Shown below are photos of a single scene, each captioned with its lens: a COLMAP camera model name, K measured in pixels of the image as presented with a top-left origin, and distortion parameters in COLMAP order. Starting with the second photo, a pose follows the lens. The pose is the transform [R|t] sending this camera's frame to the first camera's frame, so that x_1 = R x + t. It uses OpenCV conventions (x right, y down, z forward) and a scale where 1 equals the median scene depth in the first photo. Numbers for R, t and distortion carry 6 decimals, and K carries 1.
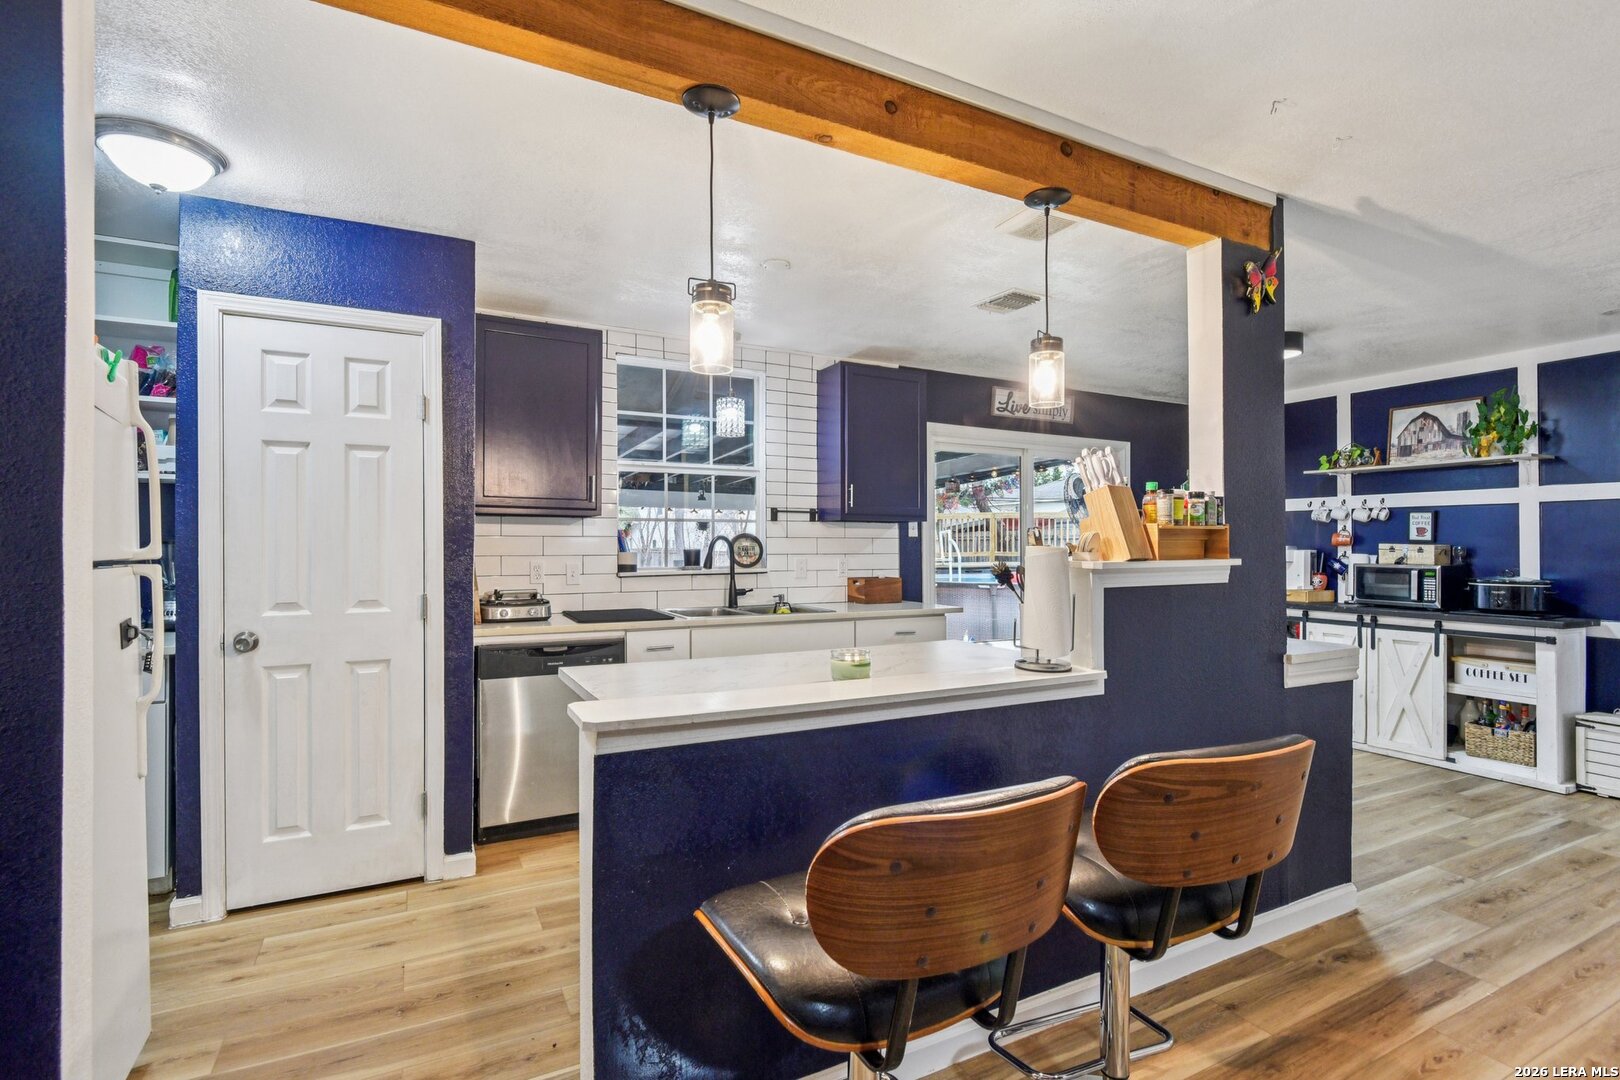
lens RADIAL K [[758.2, 0, 806.2], [0, 758.2, 539.2], [0, 0, 1]] dist [0.006049, -0.005600]
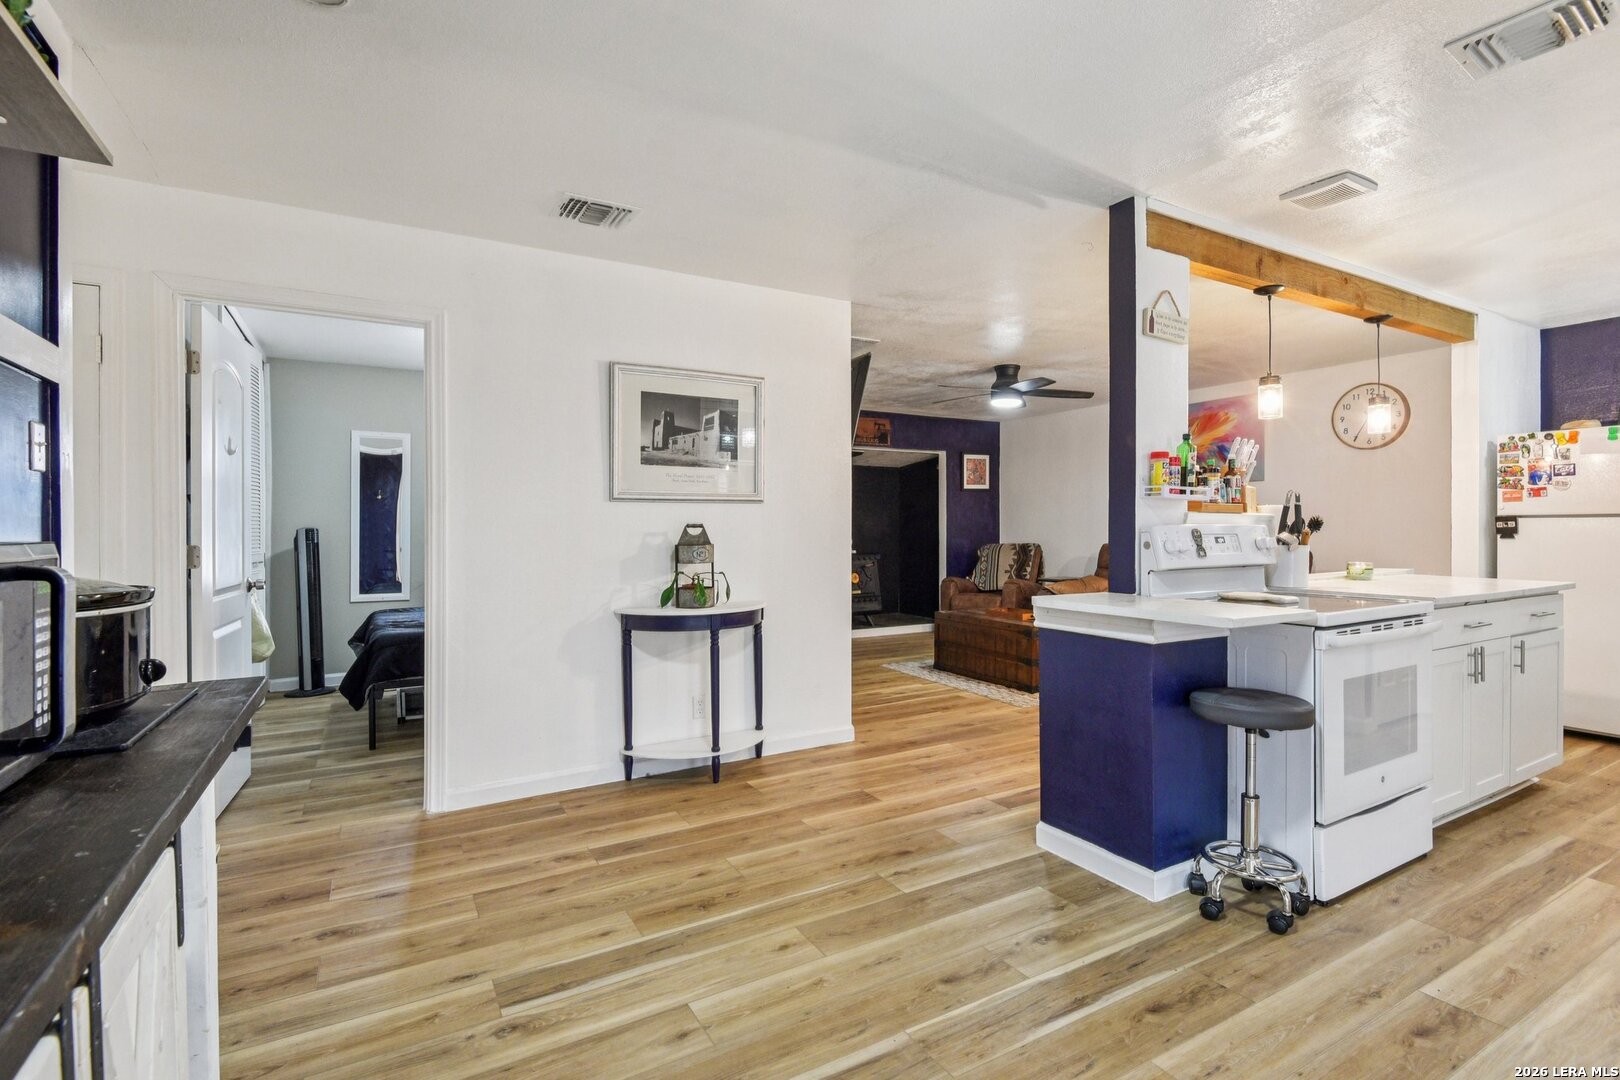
lens RADIAL K [[758.2, 0, 806.2], [0, 758.2, 528.6], [0, 0, 1]] dist [0.006049, -0.005600]
pose [[-0.999131, -0.000340, -0.041683, 0.627251], [-0.000055, 0.999977, -0.006845, 0.031763], [0.041684, -0.006837, -0.999107, 1.177823]]
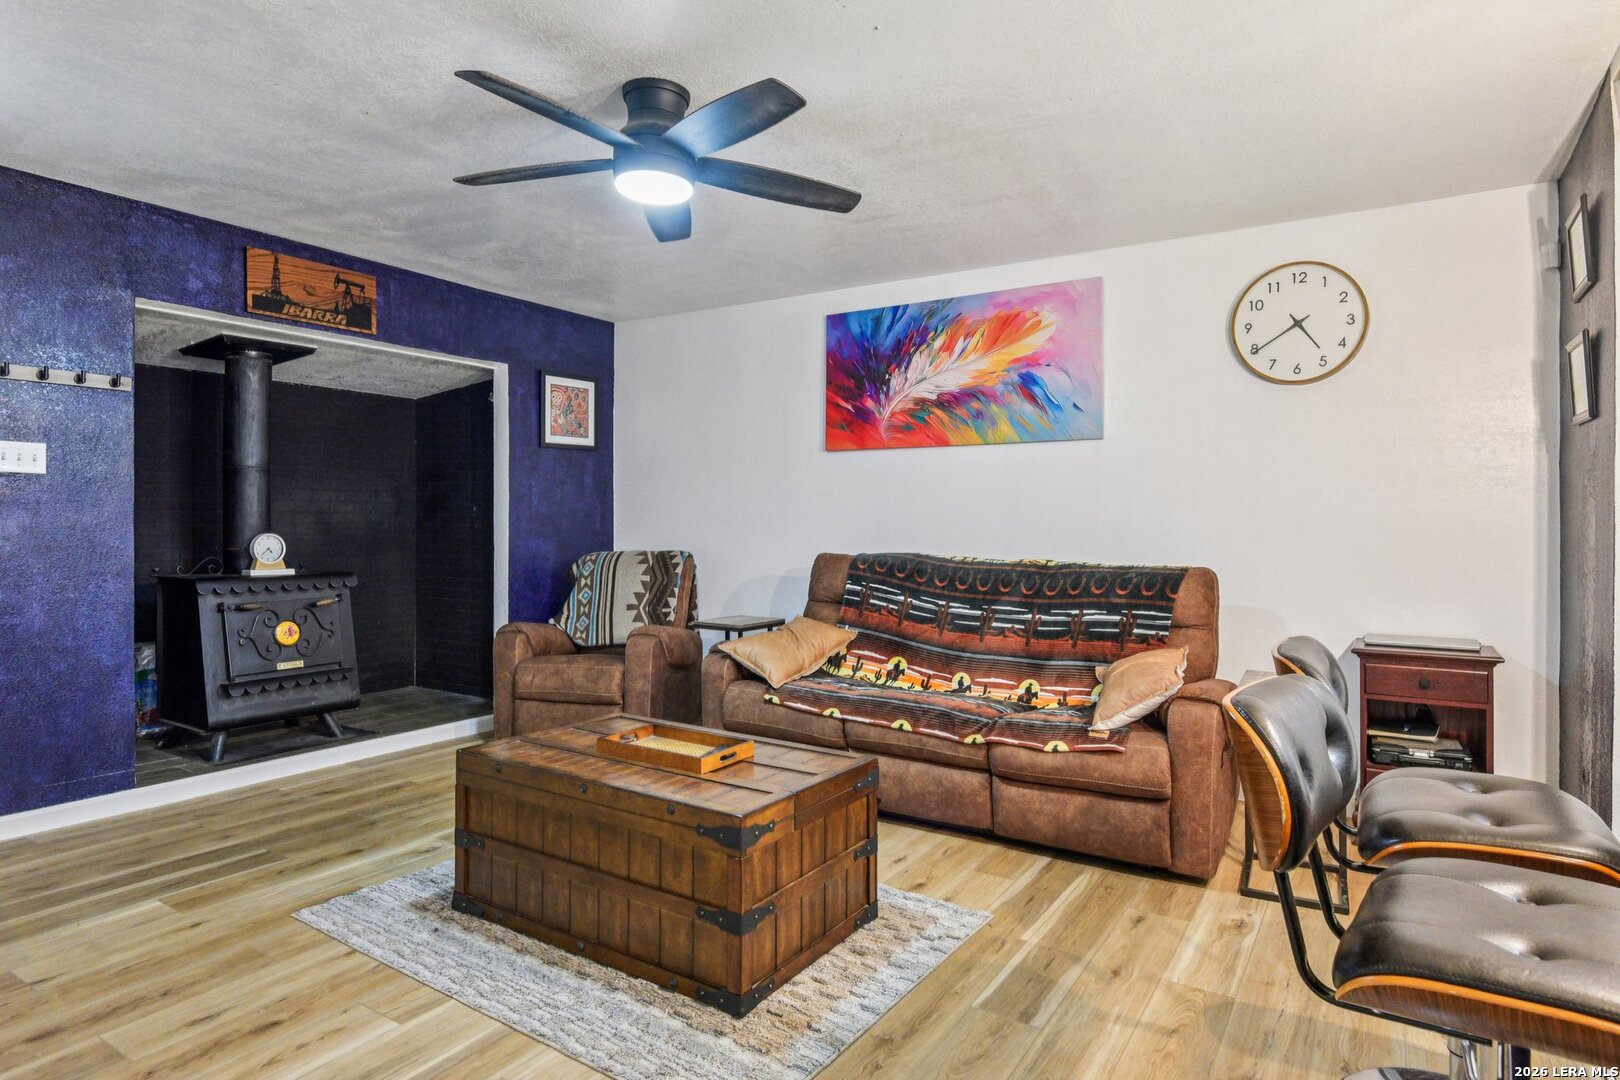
lens RADIAL K [[908.5, 0, 805.9], [0, 908.5, 532.8], [0, 0, 1]] dist [-0.003028, -0.002648]
pose [[-0.867007, -0.002250, -0.498291, 0.442153], [-0.005421, 0.999973, 0.004917, 0.025521], [0.498266, 0.006965, -0.866996, 0.467447]]
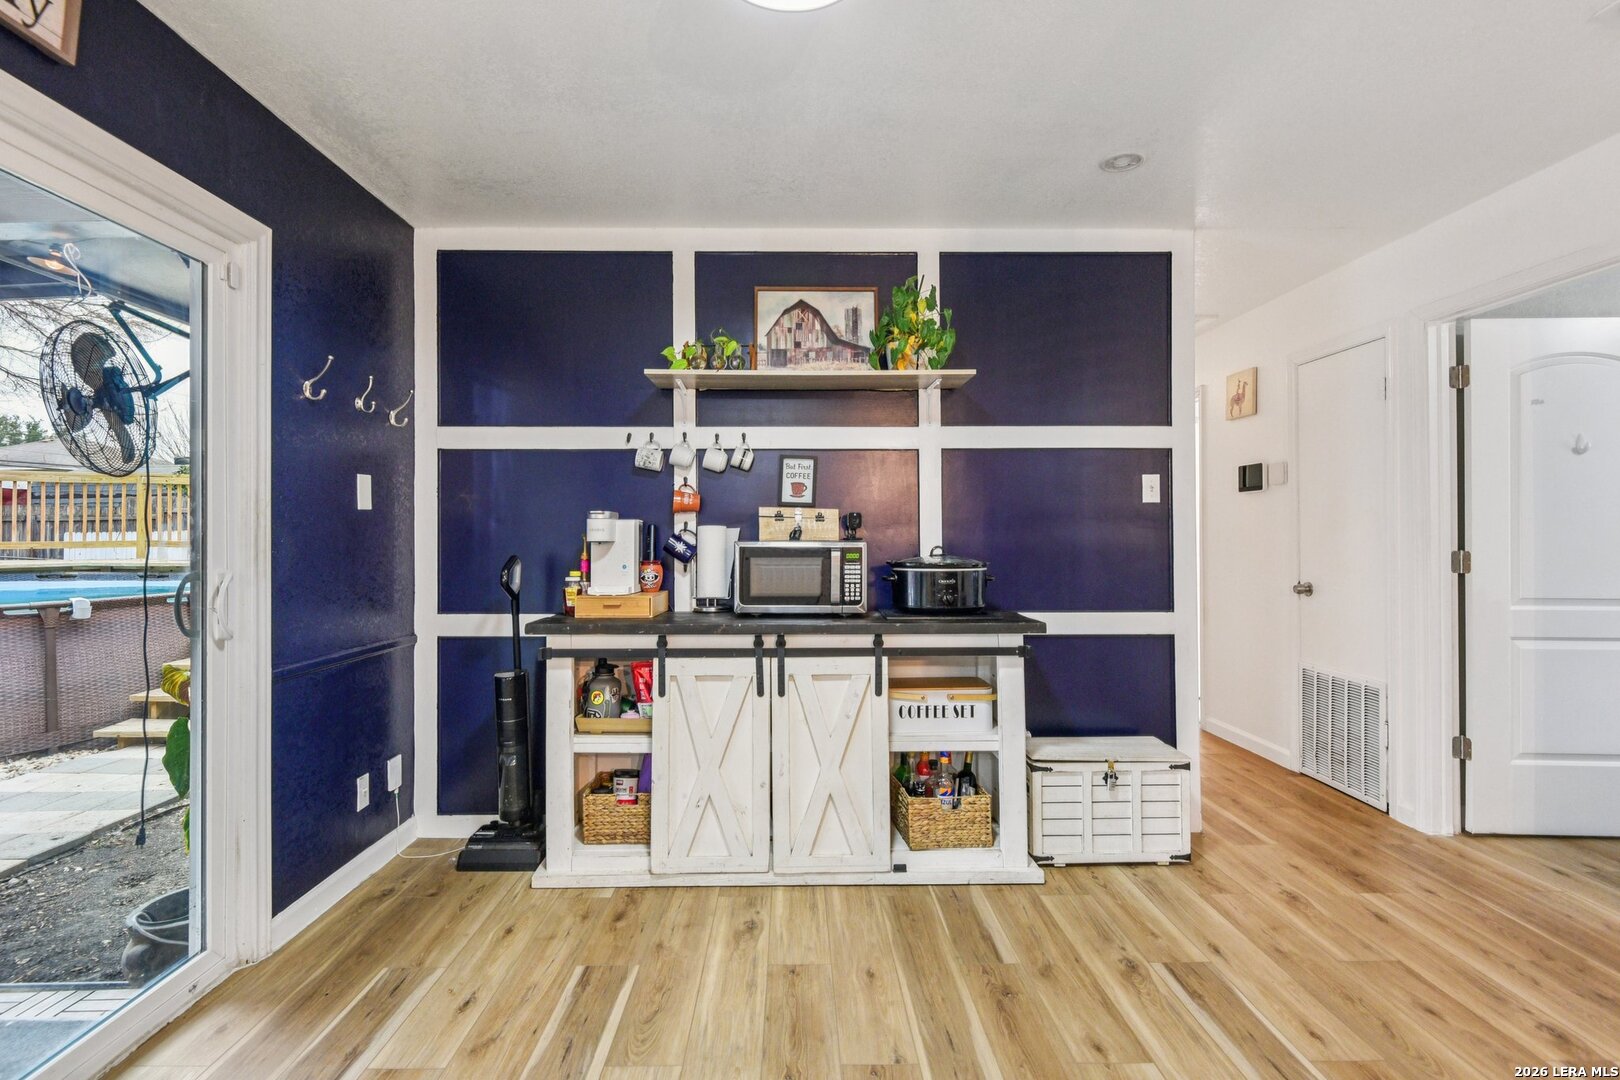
lens RADIAL K [[758.2, 0, 804.7], [0, 758.2, 530.8], [0, 0, 1]] dist [0.006049, -0.005600]
pose [[0.451263, -0.000267, 0.892391, 0.267952], [-0.003383, 0.999992, 0.002010, 0.024148], [-0.892385, -0.003926, 0.451258, 0.752587]]
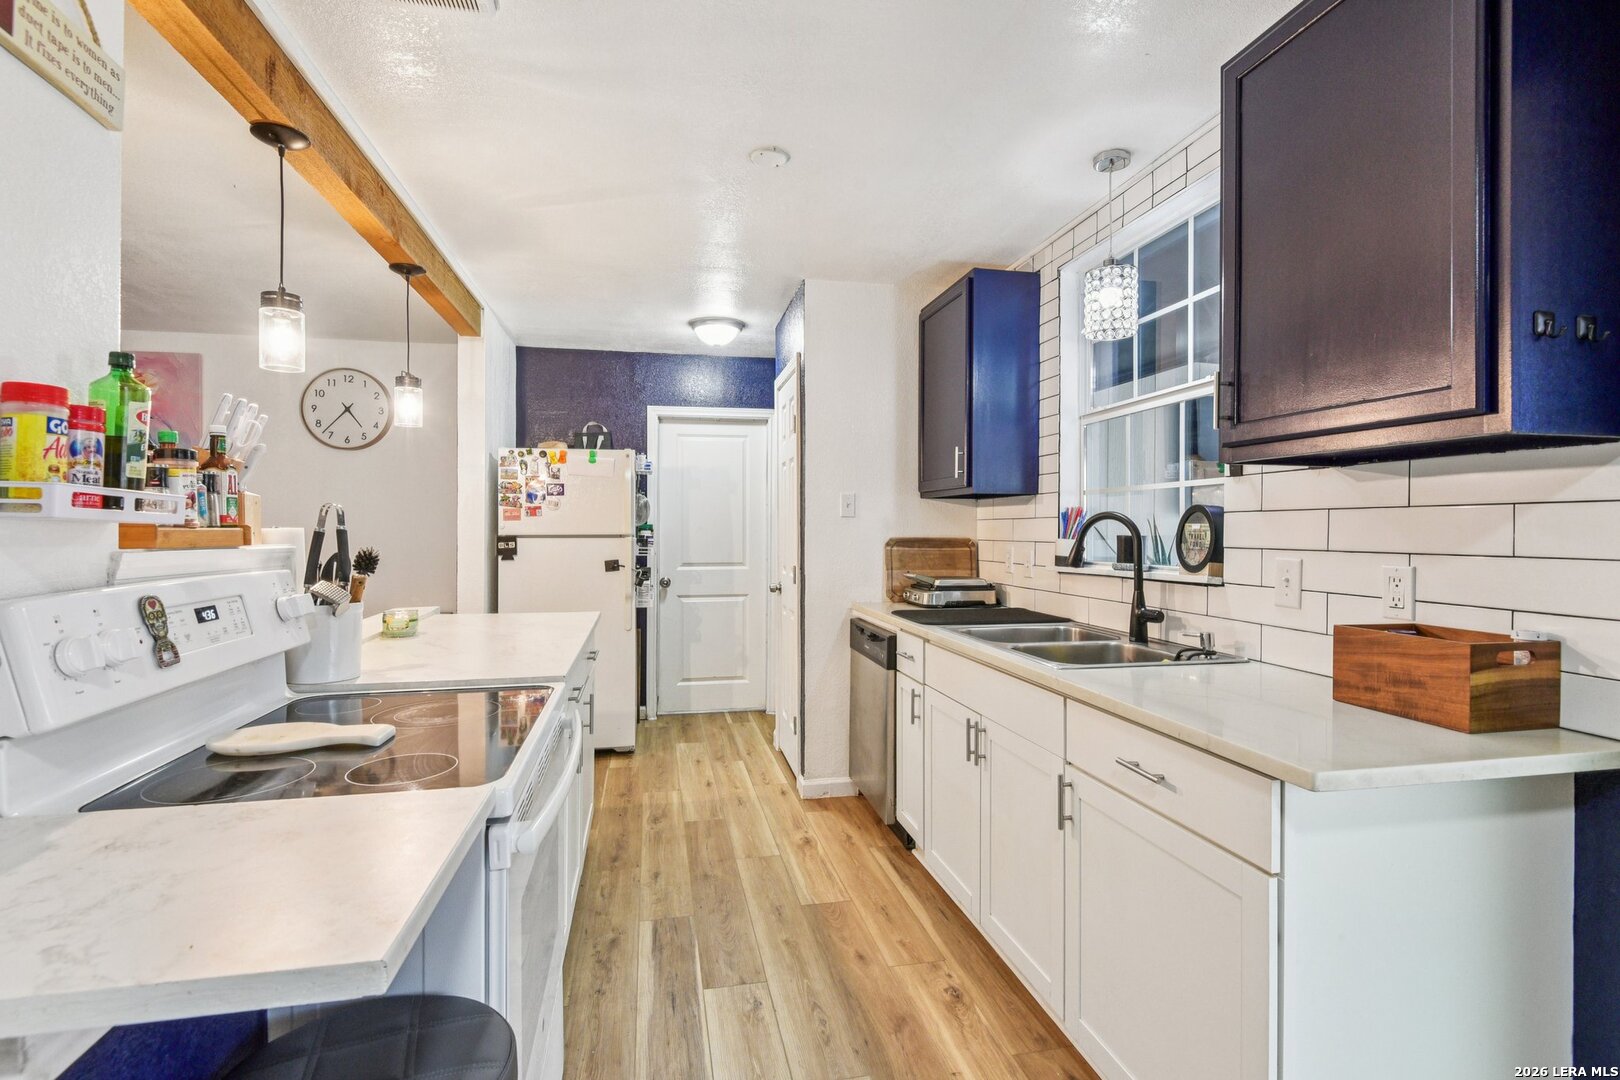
lens RADIAL K [[758.2, 0, 806.7], [0, 758.2, 531.2], [0, 0, 1]] dist [0.006049, -0.005600]
pose [[-0.274483, 0.000279, -0.961592, 0.460045], [0.006959, 0.999974, -0.001697, 0.008330], [0.961567, -0.007157, -0.274478, 0.841276]]
